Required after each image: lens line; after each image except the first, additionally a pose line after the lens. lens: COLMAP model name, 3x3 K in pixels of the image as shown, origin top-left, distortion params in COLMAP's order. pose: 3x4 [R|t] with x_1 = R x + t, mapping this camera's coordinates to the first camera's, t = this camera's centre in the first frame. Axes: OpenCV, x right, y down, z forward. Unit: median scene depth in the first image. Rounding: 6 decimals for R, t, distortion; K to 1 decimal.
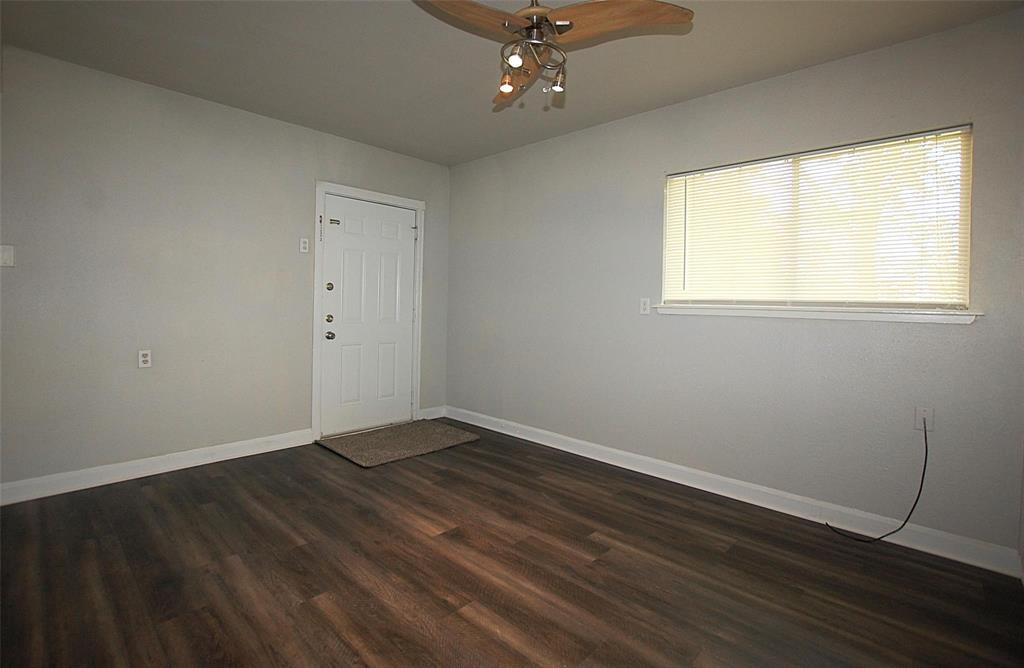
lens RADIAL K [[471.8, 0, 495.3], [0, 471.8, 311.3], [0, 0, 1]] dist [-0.017859, -0.000523]
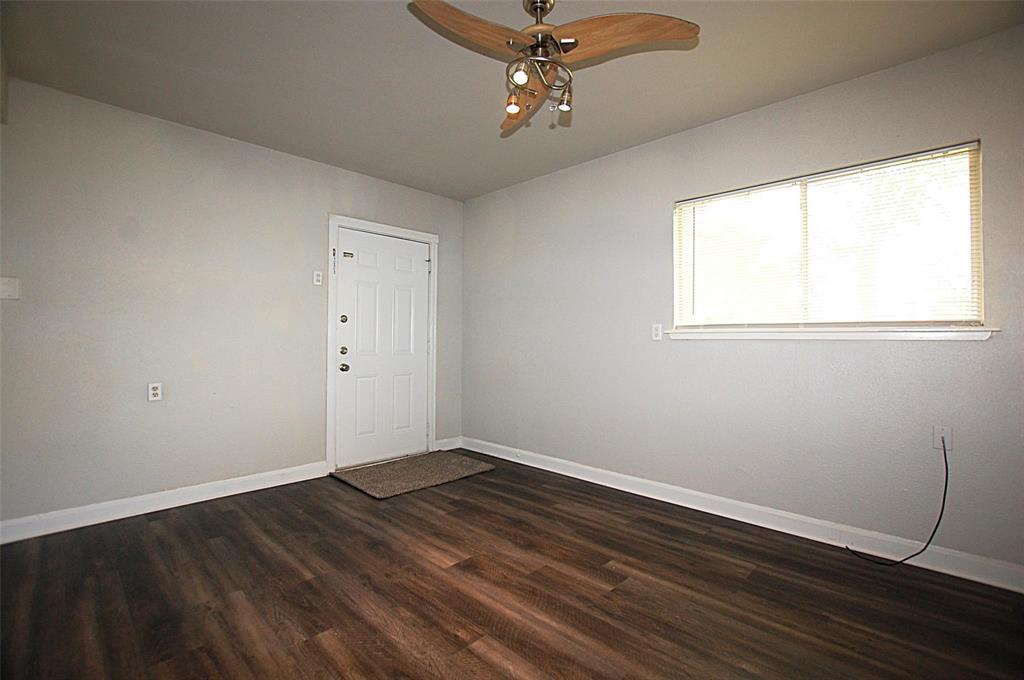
lens RADIAL K [[452.9, 0, 514.8], [0, 452.9, 337.9], [0, 0, 1]] dist [-0.019764, 0.000664]
pose [[0.999862, -0.015779, 0.005194, 0.014703], [0.015897, 0.999599, -0.023432, 0.028280], [-0.004822, 0.023511, 0.999712, 0.057714]]
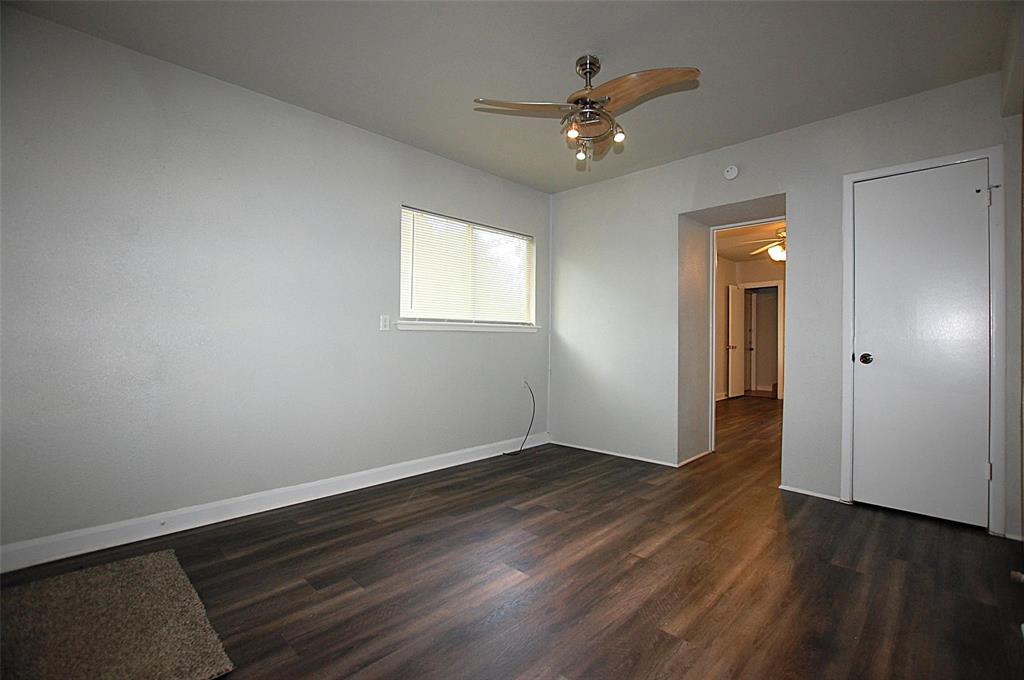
lens RADIAL K [[452.9, 0, 514.8], [0, 452.9, 337.9], [0, 0, 1]] dist [-0.019764, 0.000664]
pose [[-0.004674, -0.017254, 0.999840, -1.013471], [0.007903, 0.999819, 0.017290, 0.011852], [-0.999958, 0.007982, -0.004537, 1.060832]]
